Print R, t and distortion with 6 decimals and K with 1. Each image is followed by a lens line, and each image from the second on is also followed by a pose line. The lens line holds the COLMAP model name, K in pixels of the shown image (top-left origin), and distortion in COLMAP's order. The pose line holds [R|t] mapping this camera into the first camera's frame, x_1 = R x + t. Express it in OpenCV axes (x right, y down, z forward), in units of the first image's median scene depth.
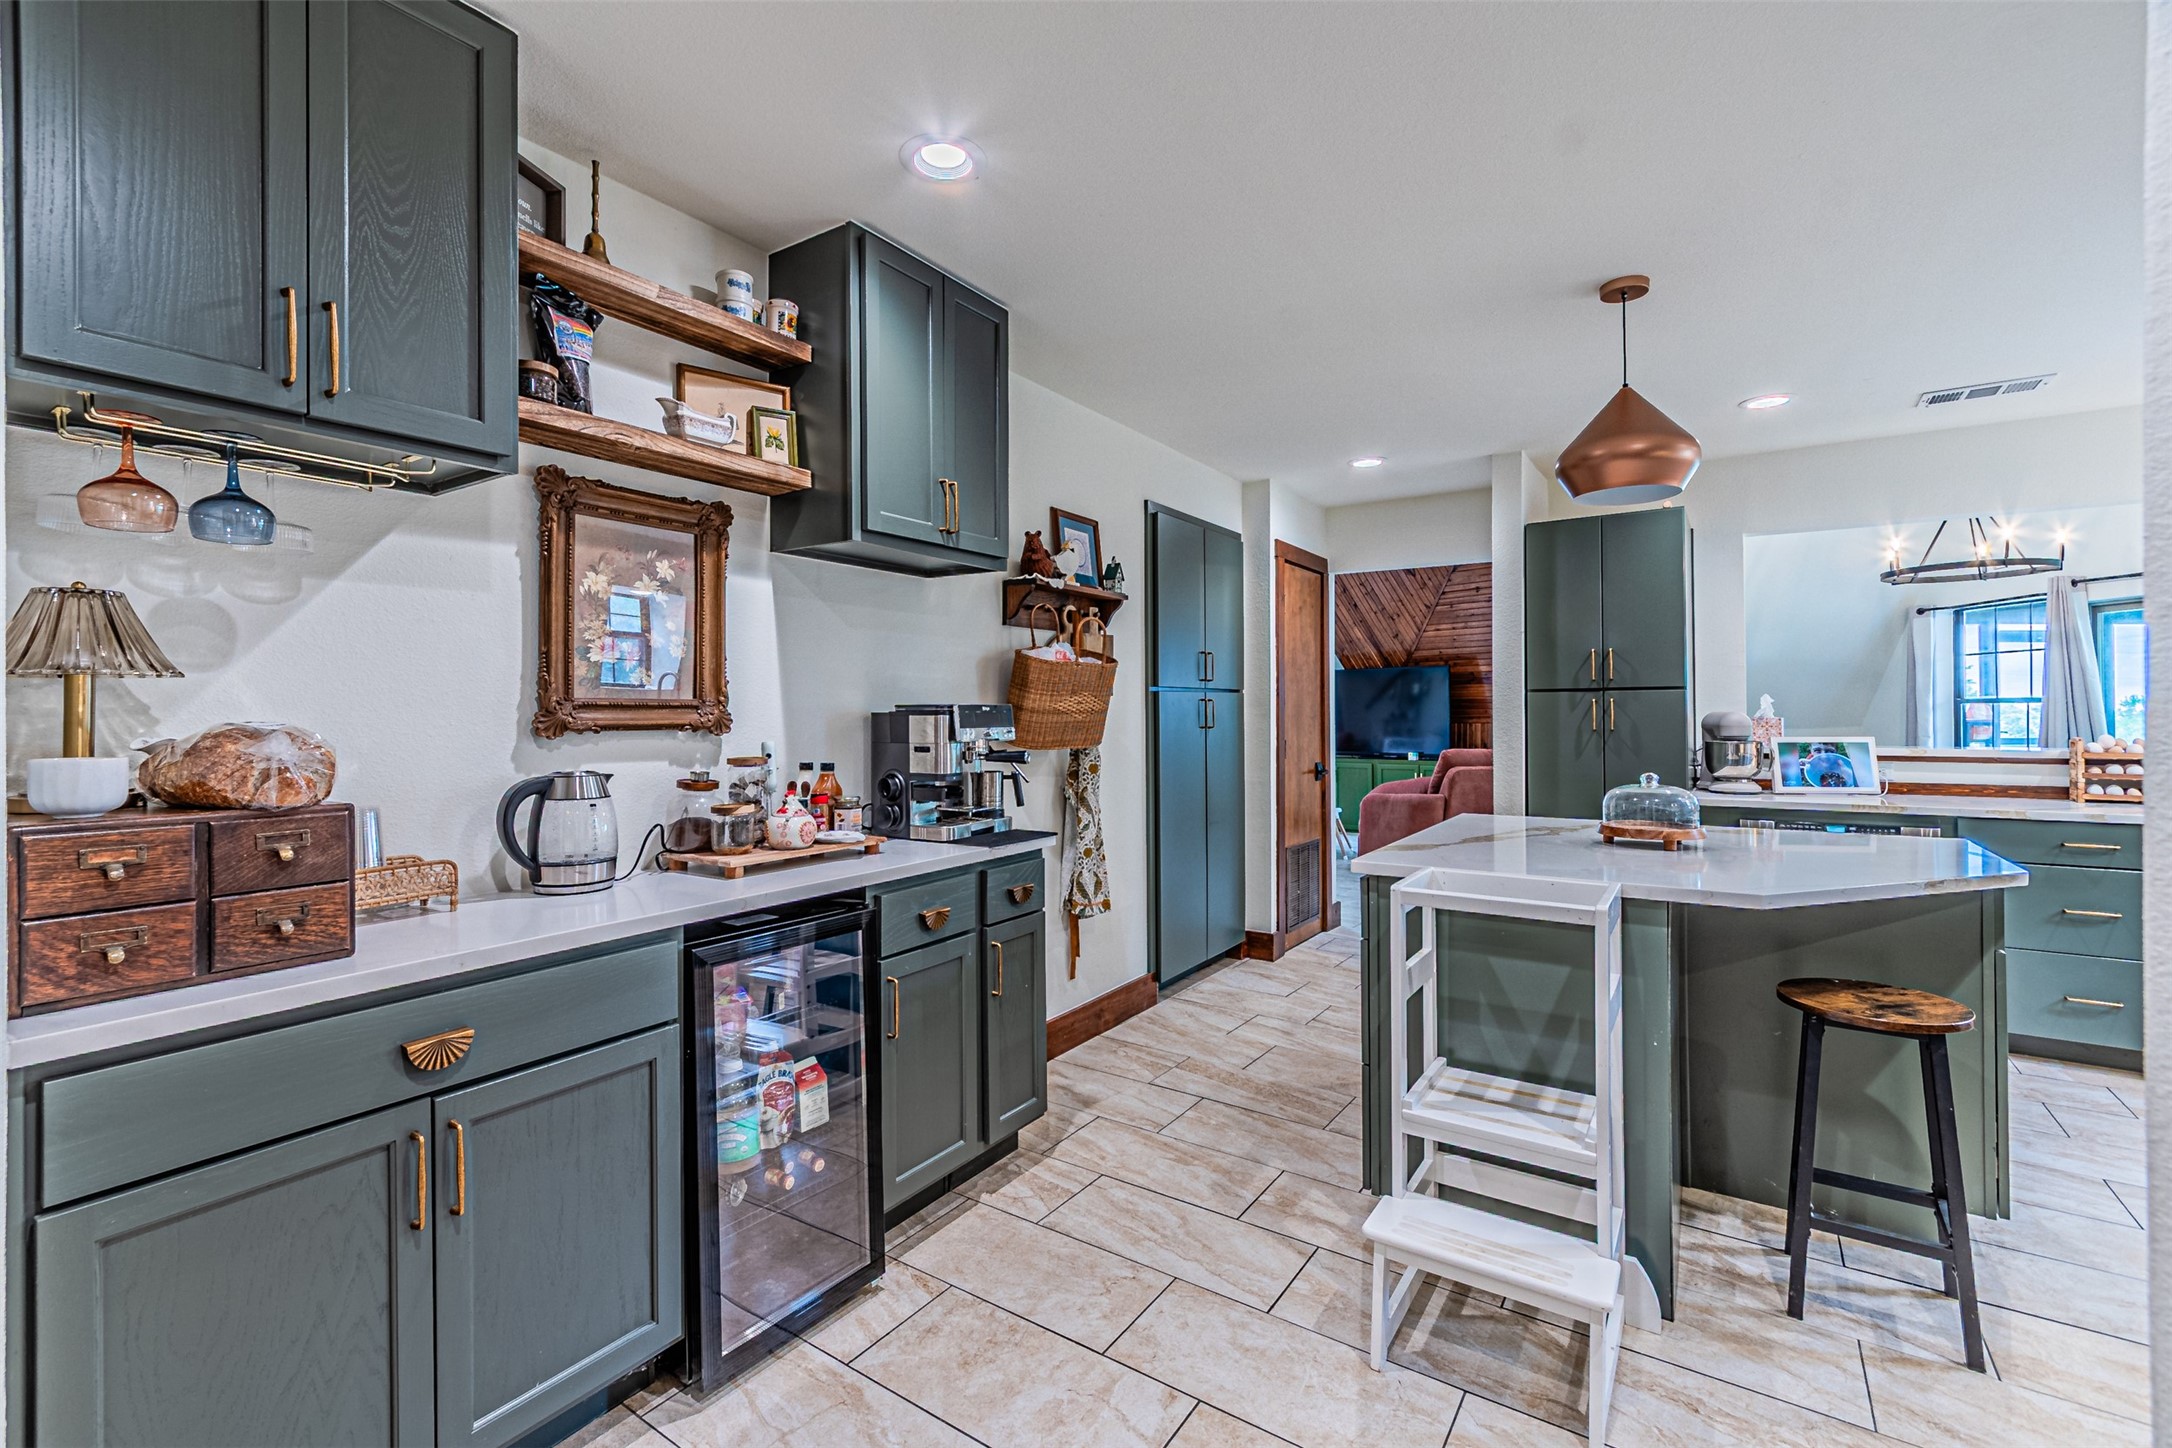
lens RADIAL K [[950.2, 0, 1055.5], [0, 950.2, 705.2], [0, 0, 1]] dist [0.008613, -0.002163]
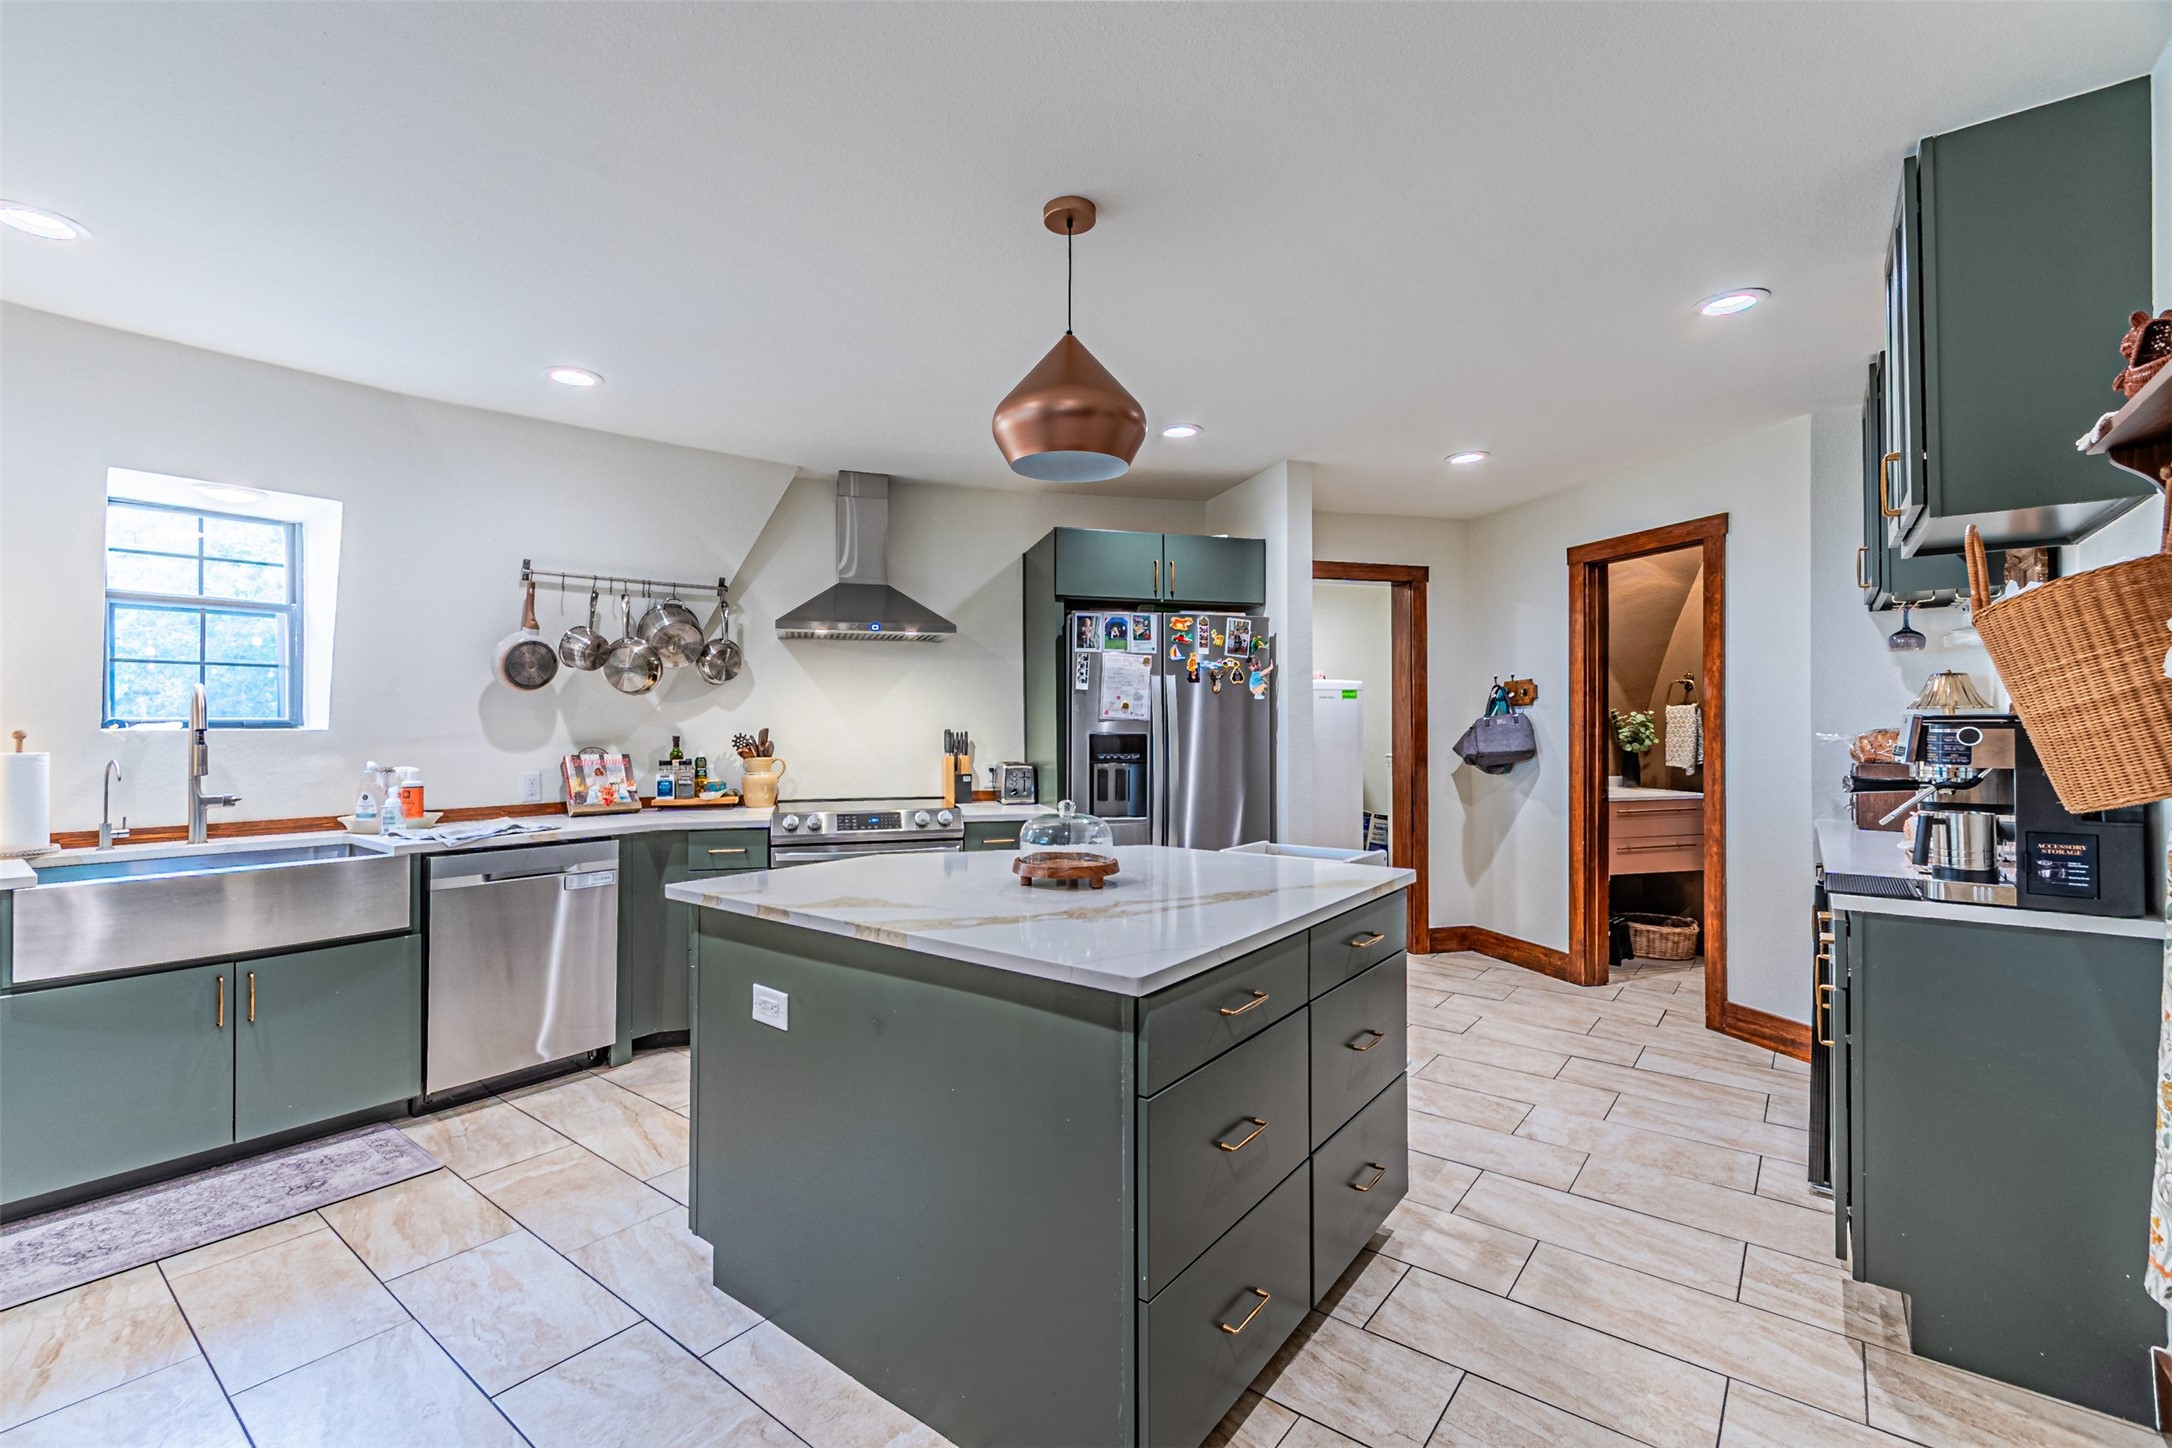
lens RADIAL K [[950.2, 0, 1078.0], [0, 950.2, 720.8], [0, 0, 1]] dist [0.008613, -0.002163]
pose [[-0.999151, 0.008683, 0.040274, 0.428307], [0.008145, 0.999876, -0.013510, 0.009977], [-0.040386, -0.013170, -0.999097, 1.385693]]
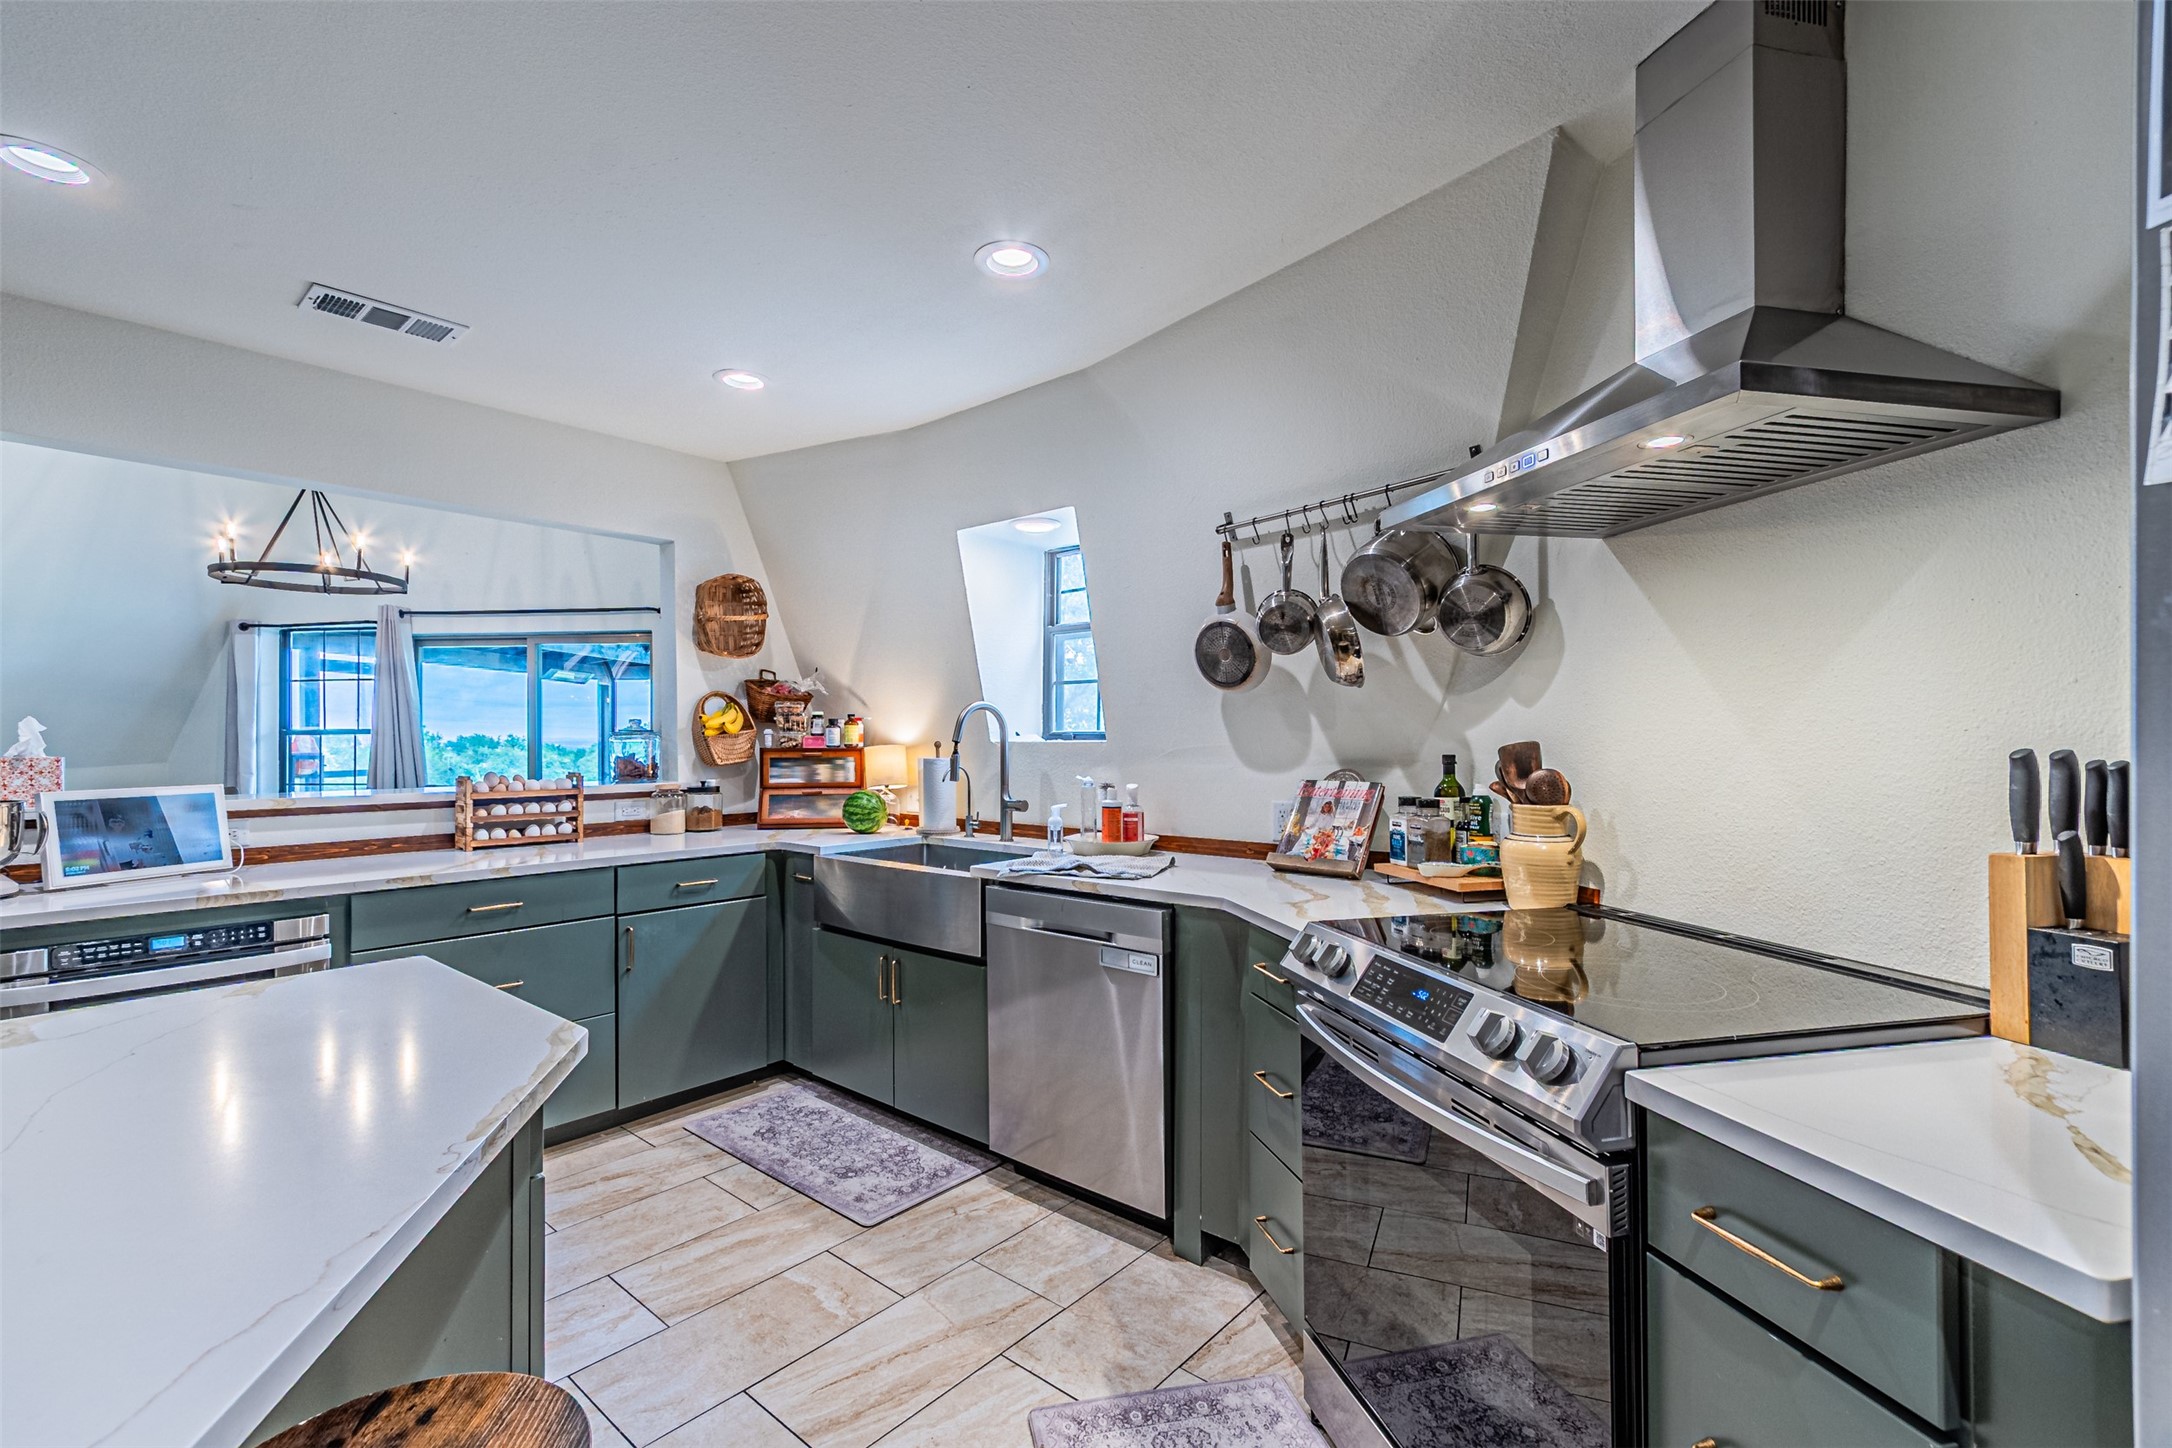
lens RADIAL K [[950.2, 0, 1089.3], [0, 950.2, 732.1], [0, 0, 1]] dist [0.008613, -0.002163]
pose [[0.089008, 0.010148, 0.995979, 0.291531], [-0.004902, 0.999940, -0.009750, 0.000286], [-0.996019, -0.004015, 0.089052, 0.402597]]
